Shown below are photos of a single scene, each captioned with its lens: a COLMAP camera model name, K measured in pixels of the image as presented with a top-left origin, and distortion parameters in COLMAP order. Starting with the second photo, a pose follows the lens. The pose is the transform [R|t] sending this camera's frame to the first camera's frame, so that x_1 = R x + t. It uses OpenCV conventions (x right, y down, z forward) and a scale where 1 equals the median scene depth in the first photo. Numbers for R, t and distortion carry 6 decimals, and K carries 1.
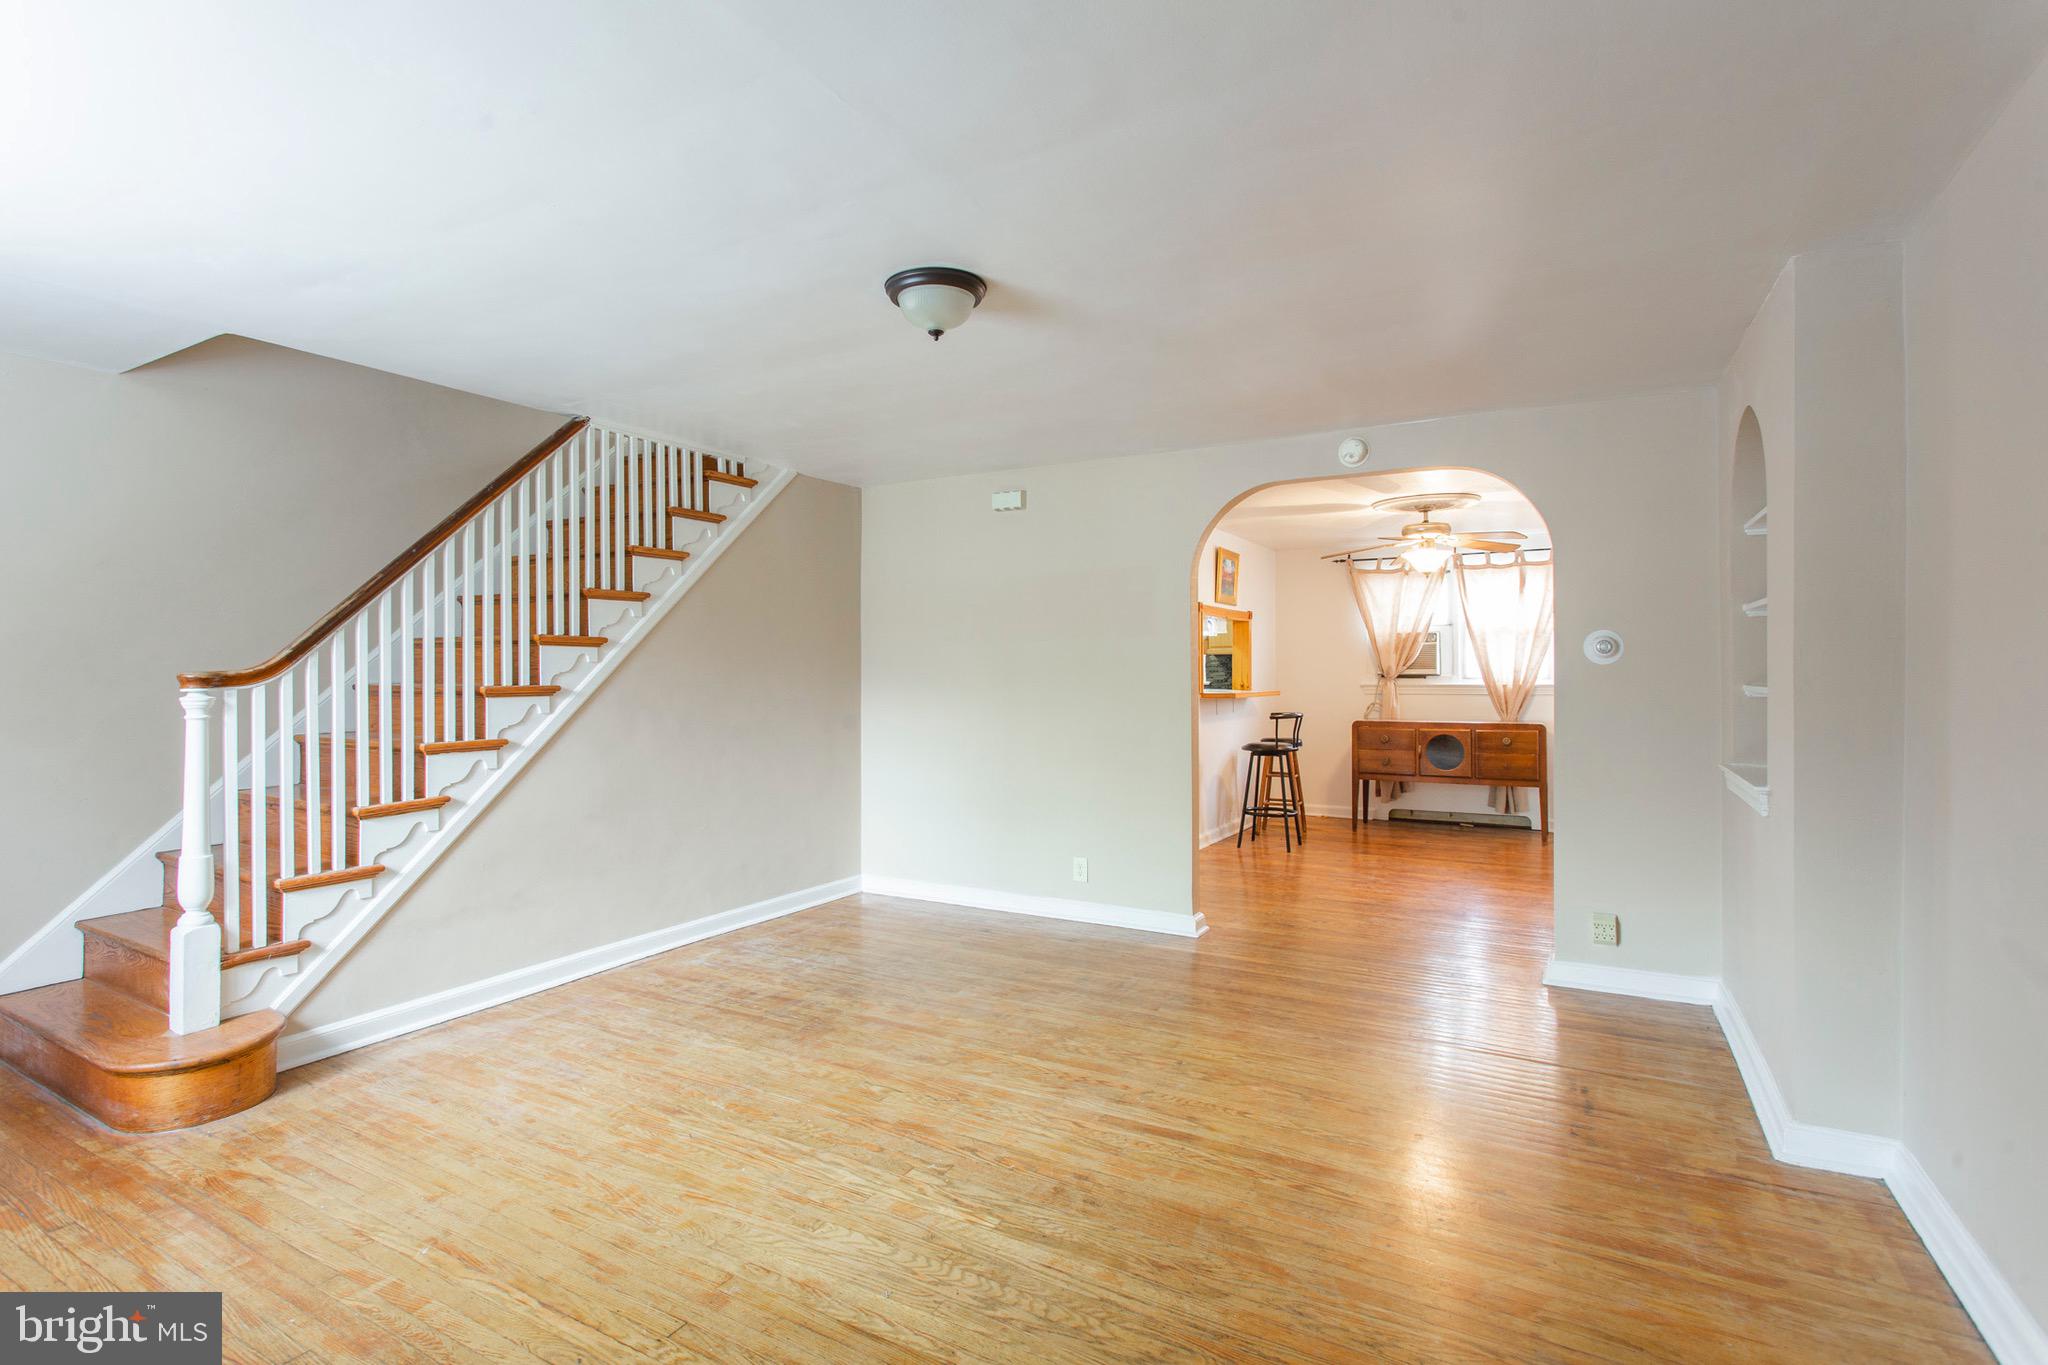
lens RADIAL K [[988.9, 0, 1060.6], [0, 988.9, 656.4], [0, 0, 1]] dist [-0.018276, 0.007045]
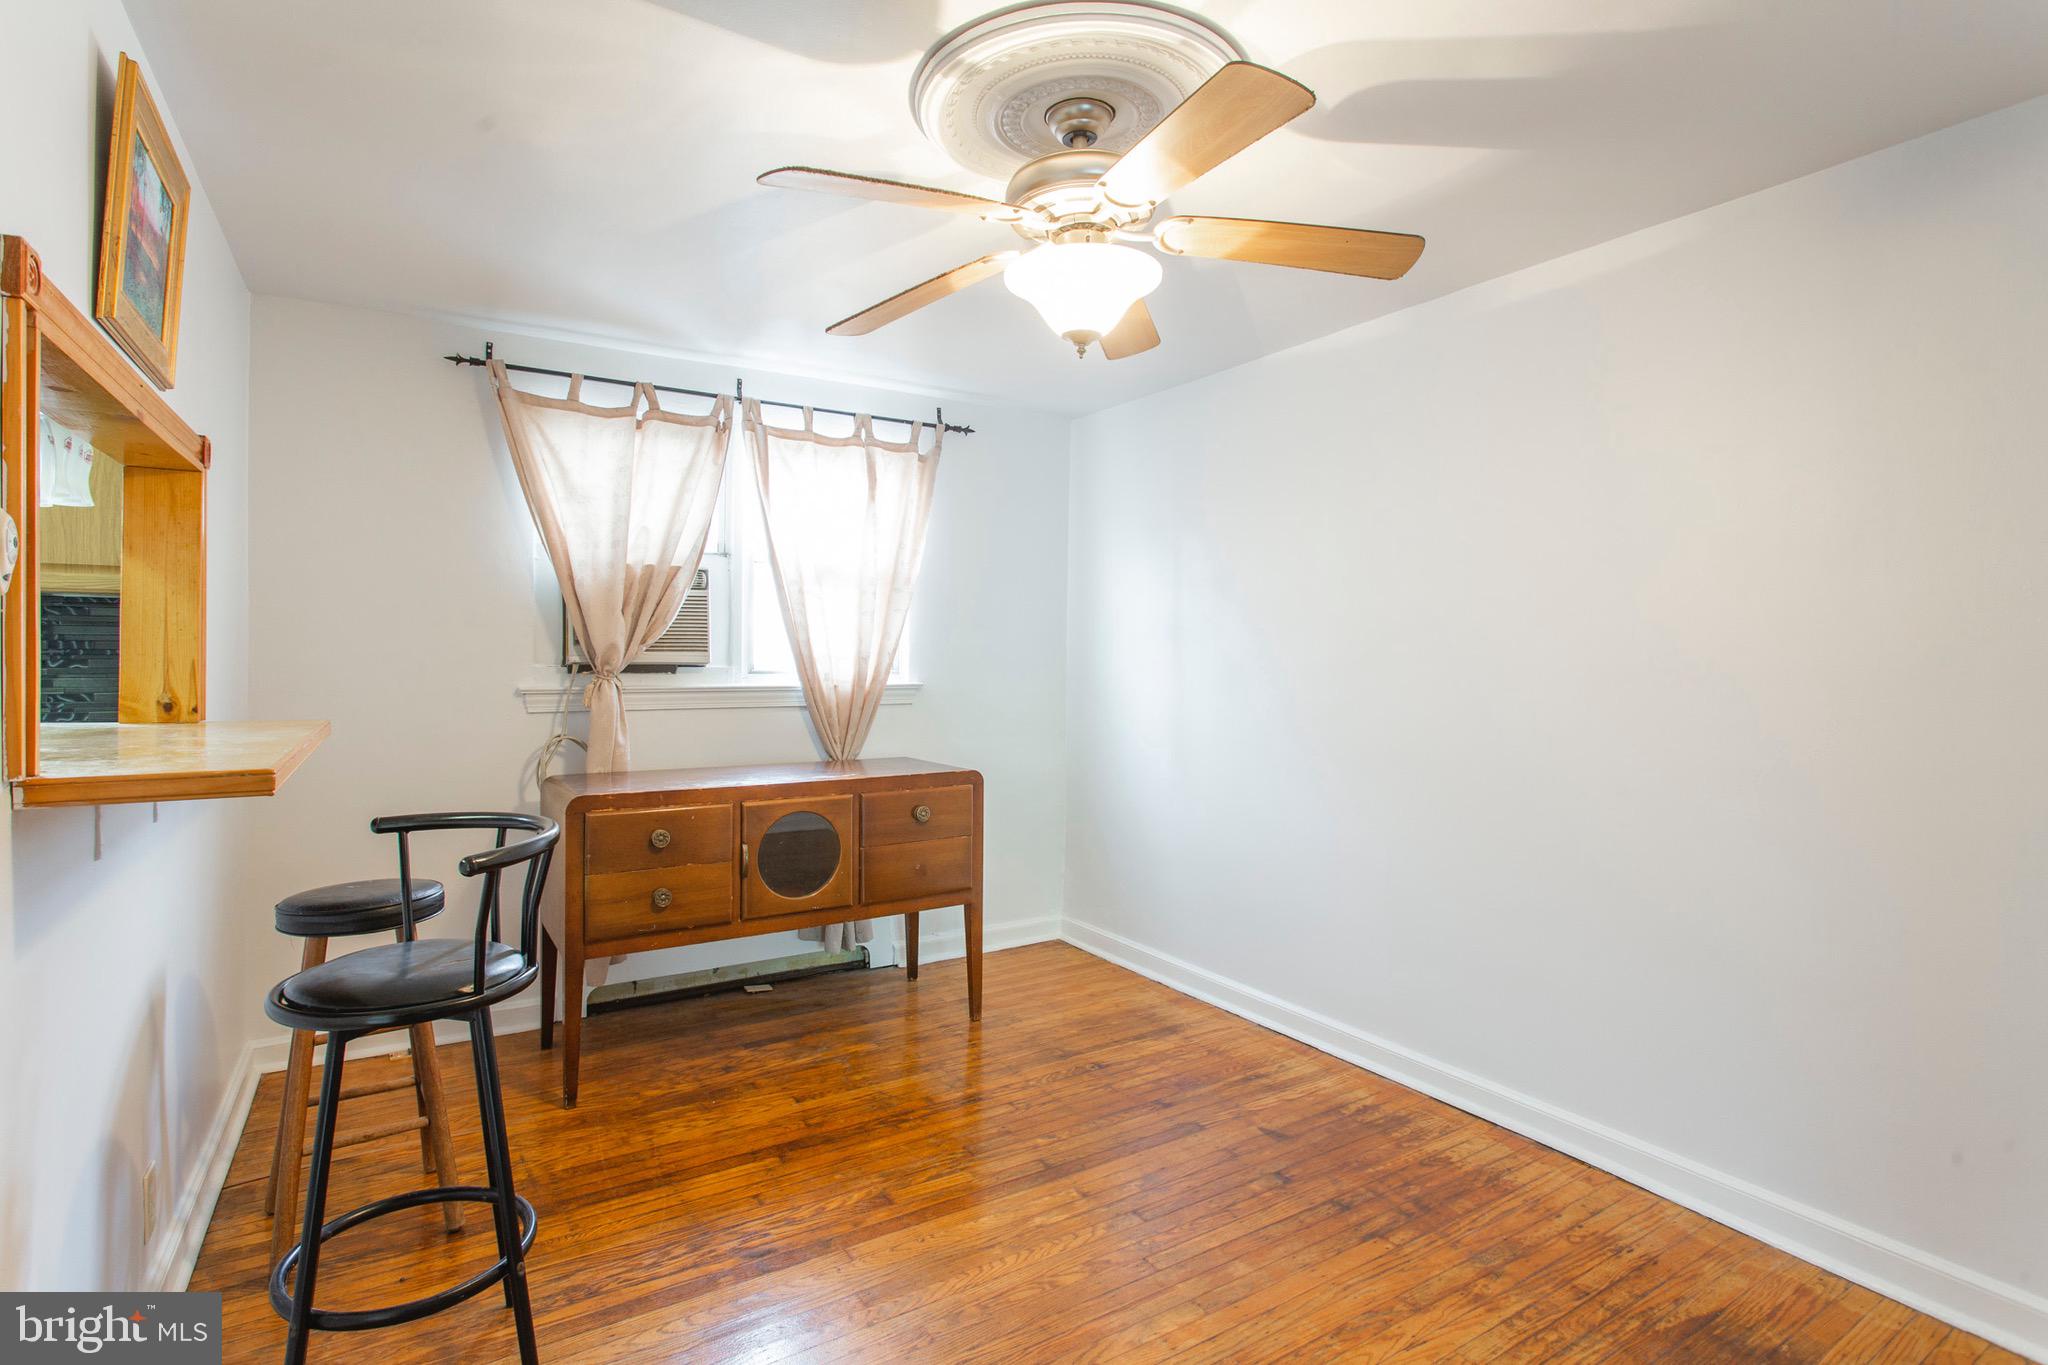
lens RADIAL K [[988.9, 0, 990.4], [0, 988.9, 667.5], [0, 0, 1]] dist [-0.018276, 0.007045]
pose [[0.531688, -0.002633, 0.846936, 0.077784], [-0.018492, 0.999721, 0.014716, 0.010858], [-0.846739, -0.023486, 0.531491, 0.670884]]
